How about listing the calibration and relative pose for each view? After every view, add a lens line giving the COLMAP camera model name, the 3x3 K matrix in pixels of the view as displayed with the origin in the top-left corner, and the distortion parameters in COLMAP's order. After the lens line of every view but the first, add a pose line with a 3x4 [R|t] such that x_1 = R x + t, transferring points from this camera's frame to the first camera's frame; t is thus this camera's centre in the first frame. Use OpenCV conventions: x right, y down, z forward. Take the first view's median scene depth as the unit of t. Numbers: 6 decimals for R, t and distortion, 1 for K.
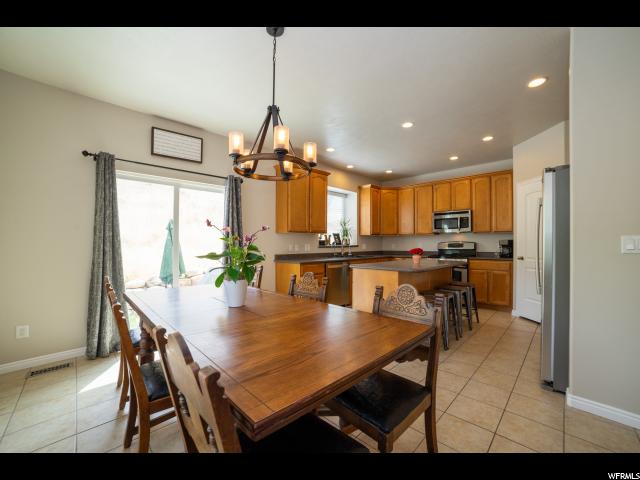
lens RADIAL K [[267.6, 0, 321.5], [0, 267.6, 244.8], [0, 0, 1]] dist [-0.017032, -0.000217]
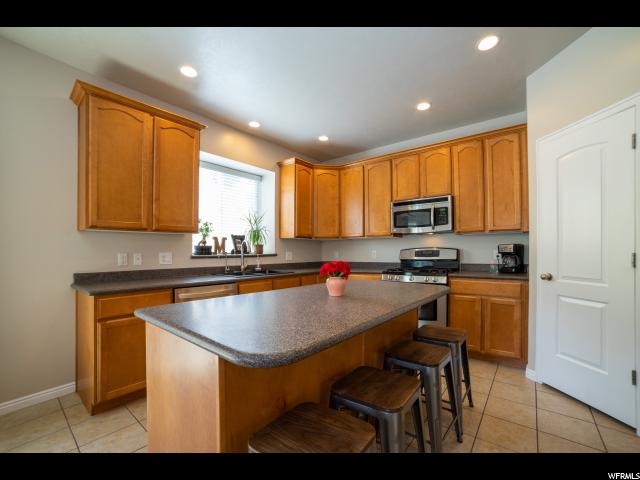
lens RADIAL K [[284.8, 0, 297.9], [0, 284.8, 249.8], [0, 0, 1]] dist [-0.017513, 0.000567]
pose [[0.999454, -0.002979, 0.032915, 0.183815], [0.003379, 0.999921, -0.012112, 0.000162], [-0.032876, 0.012217, 0.999385, 0.356094]]
